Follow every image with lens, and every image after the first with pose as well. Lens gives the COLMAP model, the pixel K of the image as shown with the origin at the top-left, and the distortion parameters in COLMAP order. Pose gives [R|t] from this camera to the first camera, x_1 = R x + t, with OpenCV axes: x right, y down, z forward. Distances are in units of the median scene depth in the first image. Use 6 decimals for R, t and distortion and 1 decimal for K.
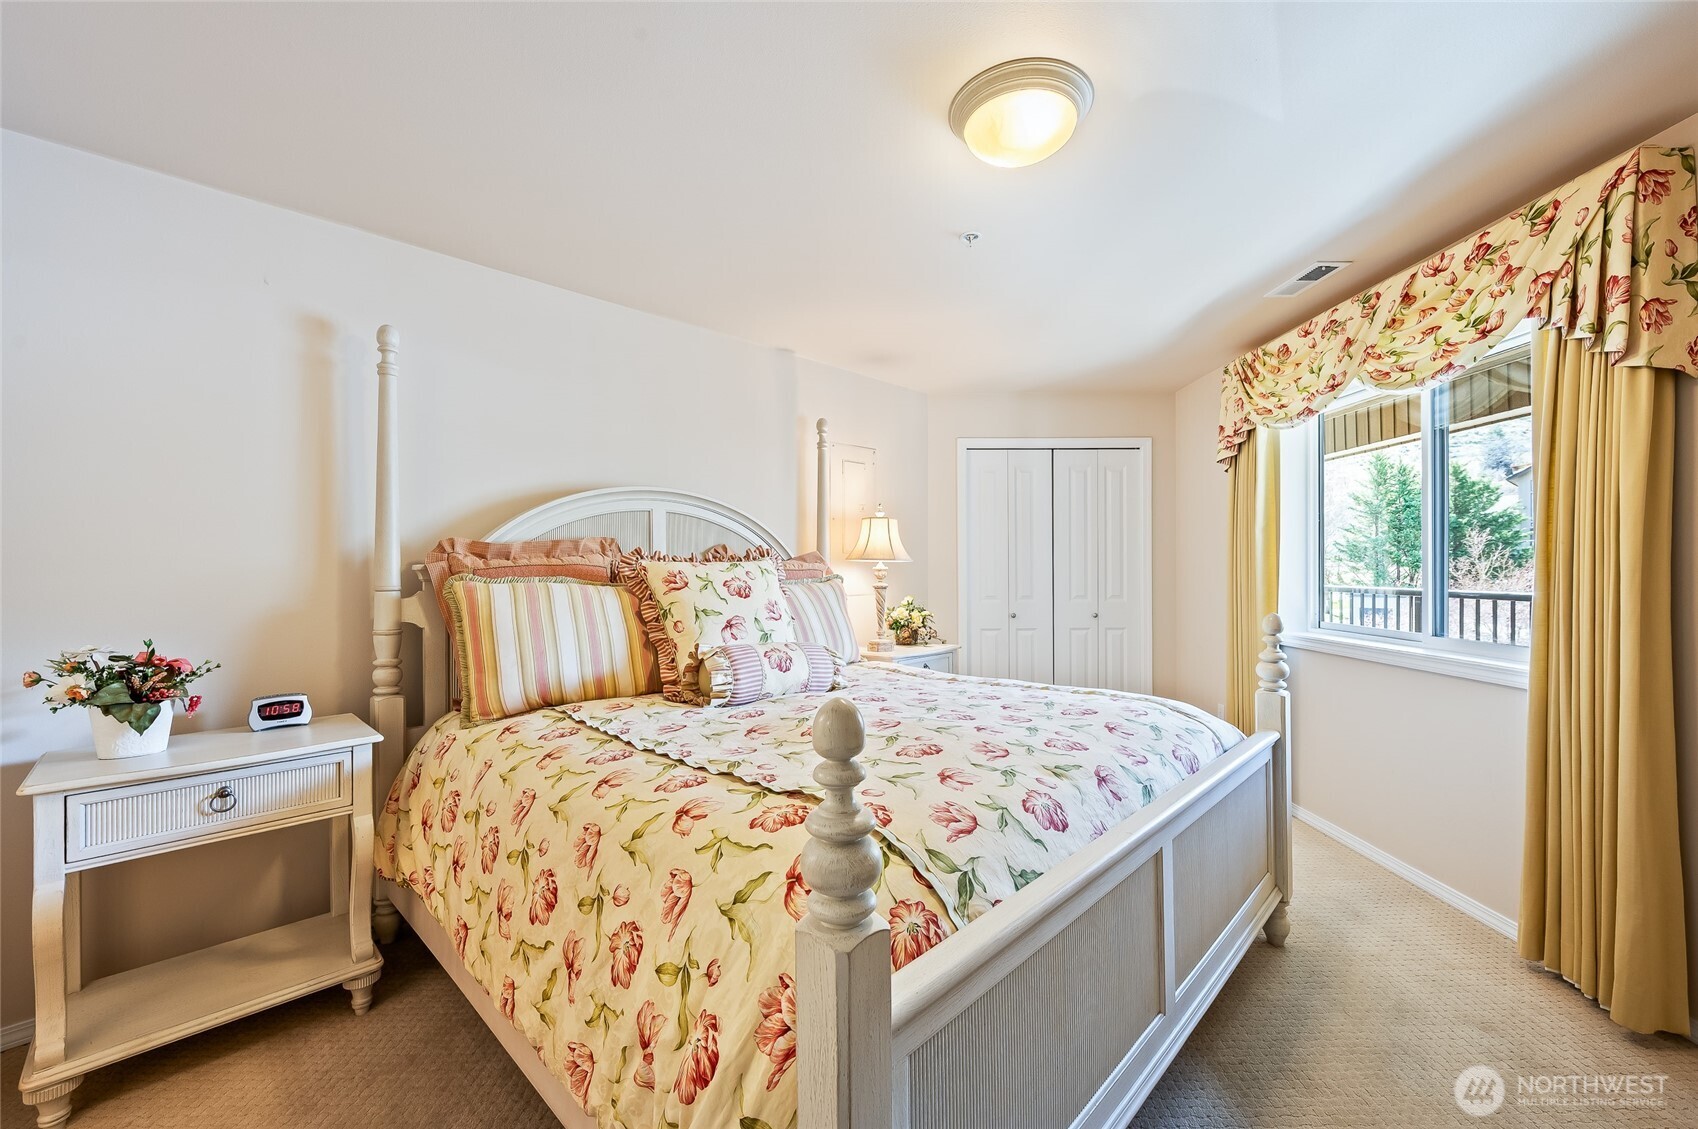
lens RADIAL K [[680.4, 0, 857.3], [0, 680.4, 568.6], [0, 0, 1]] dist [-0.008178, 0.002457]
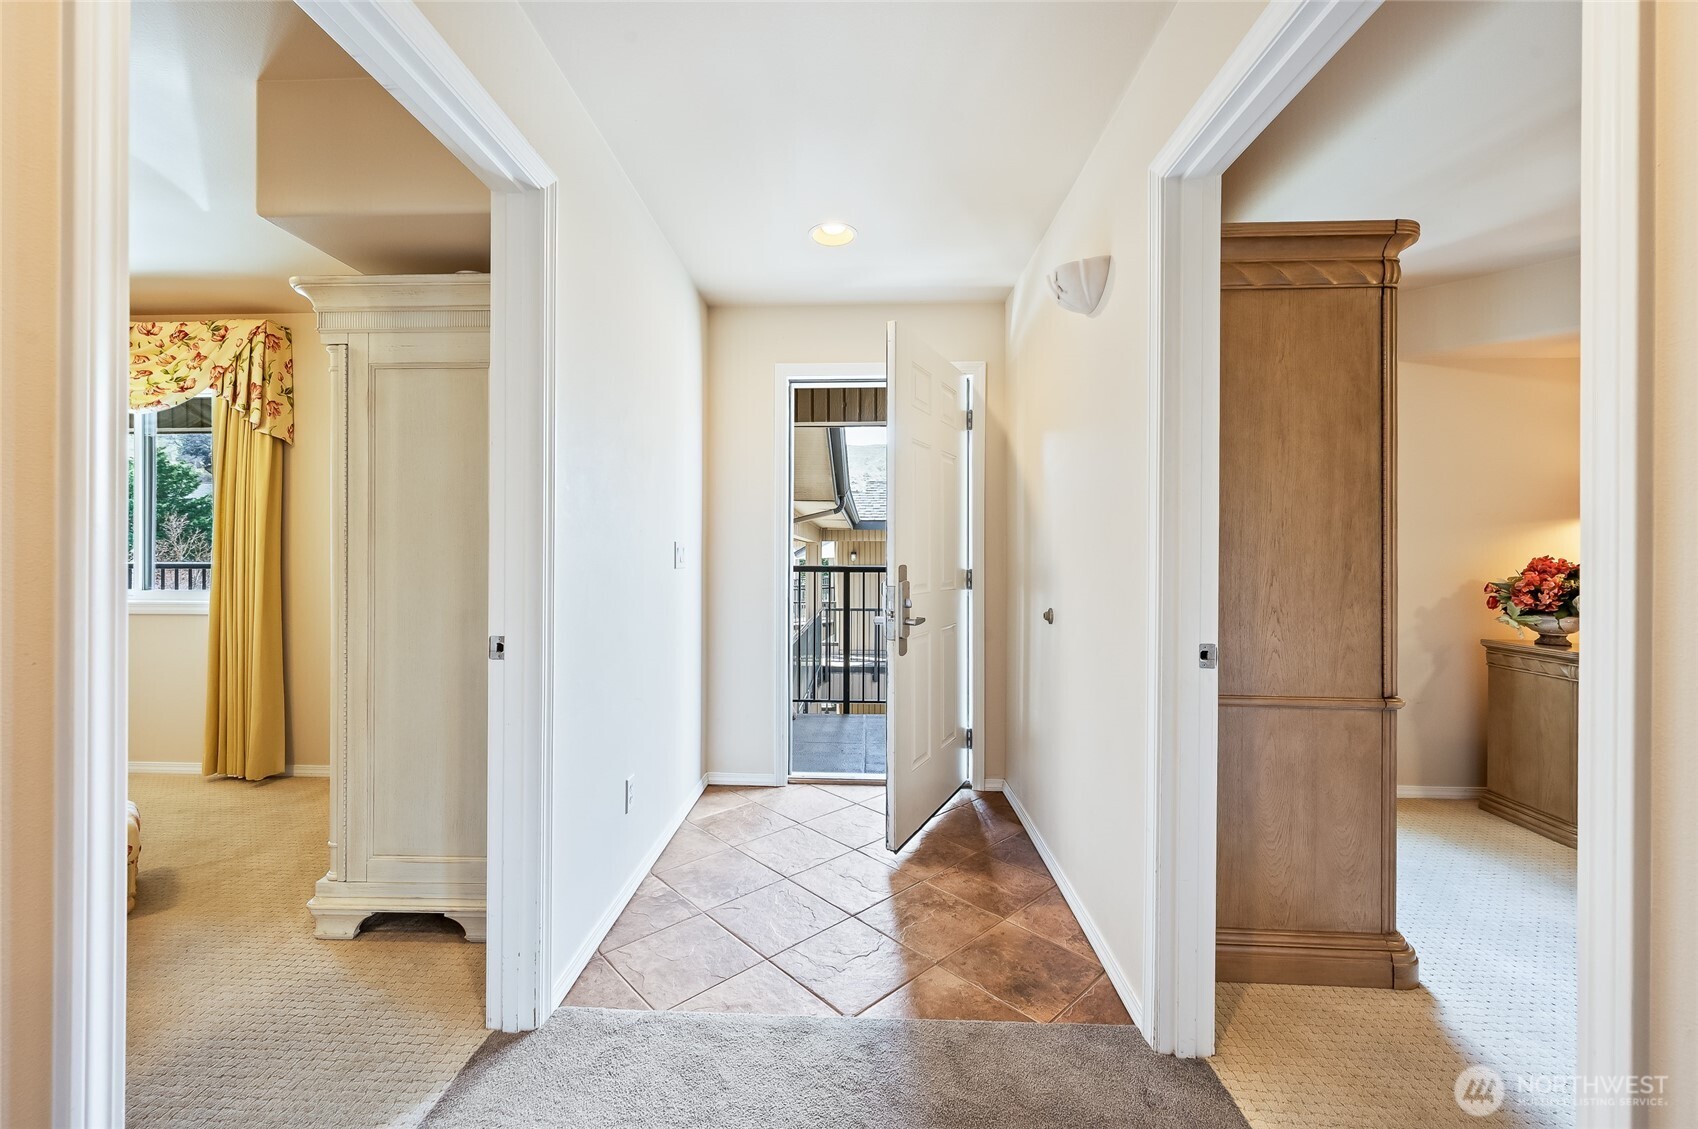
lens RADIAL K [[680.4, 0, 848.3], [0, 680.4, 549.7], [0, 0, 1]] dist [-0.008178, 0.002457]
pose [[0.046261, 0.007236, 0.998903, -0.596156], [0.000276, 0.999974, -0.007257, 0.037173], [-0.998929, 0.000611, 0.046258, -0.646366]]
